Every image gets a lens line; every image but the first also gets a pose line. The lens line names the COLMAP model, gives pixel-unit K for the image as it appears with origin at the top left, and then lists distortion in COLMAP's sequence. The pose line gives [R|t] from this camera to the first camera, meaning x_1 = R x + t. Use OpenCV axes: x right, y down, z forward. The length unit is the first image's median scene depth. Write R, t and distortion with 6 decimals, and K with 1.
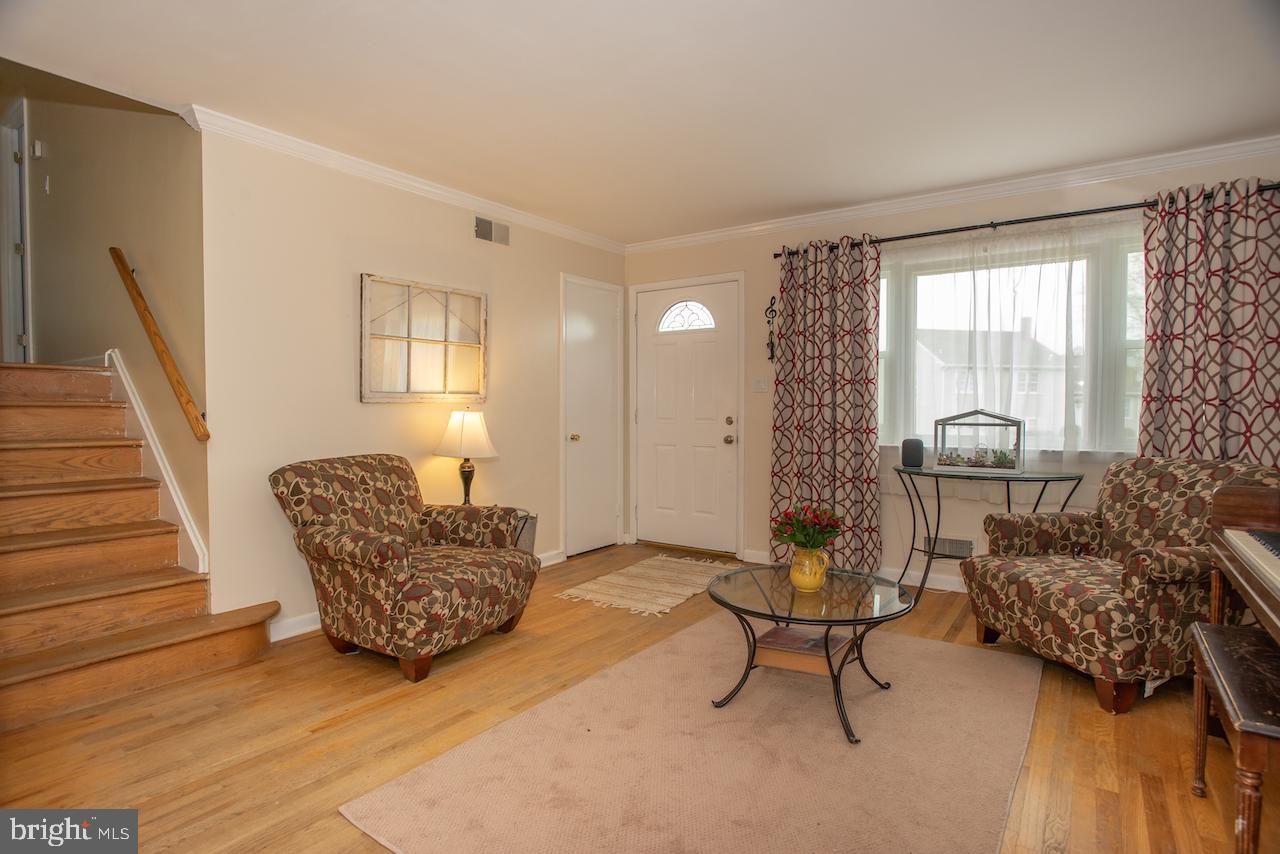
lens RADIAL K [[654.2, 0, 640.0], [0, 654.2, 427.0], [0, 0, 1]] dist [-0.072376, 0.034358]
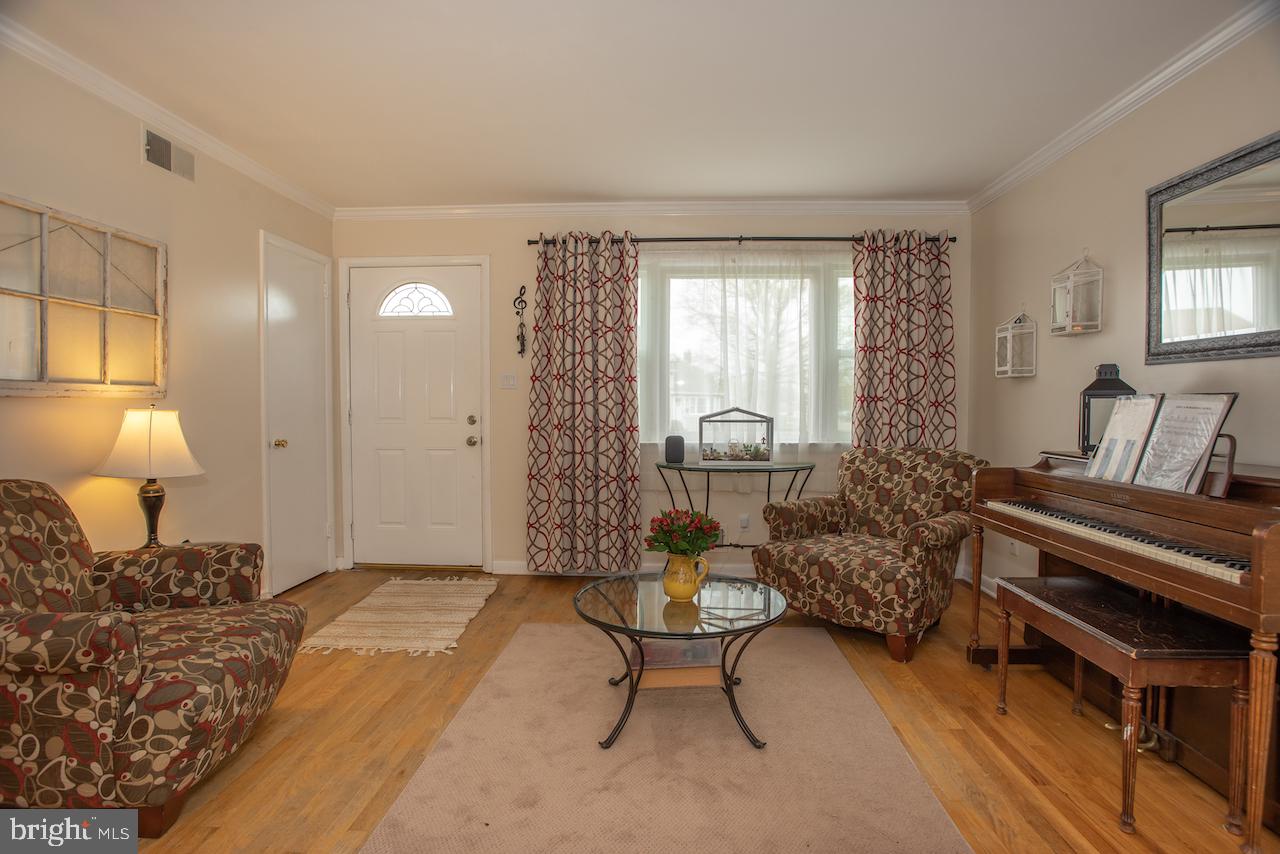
lens RADIAL K [[654.2, 0, 640.0], [0, 654.2, 427.0], [0, 0, 1]] dist [-0.072376, 0.034358]
pose [[0.840071, -0.015439, 0.542256, -0.220276], [0.013547, 0.999880, 0.007480, -0.004912], [-0.542307, 0.001062, 0.840180, 0.172923]]
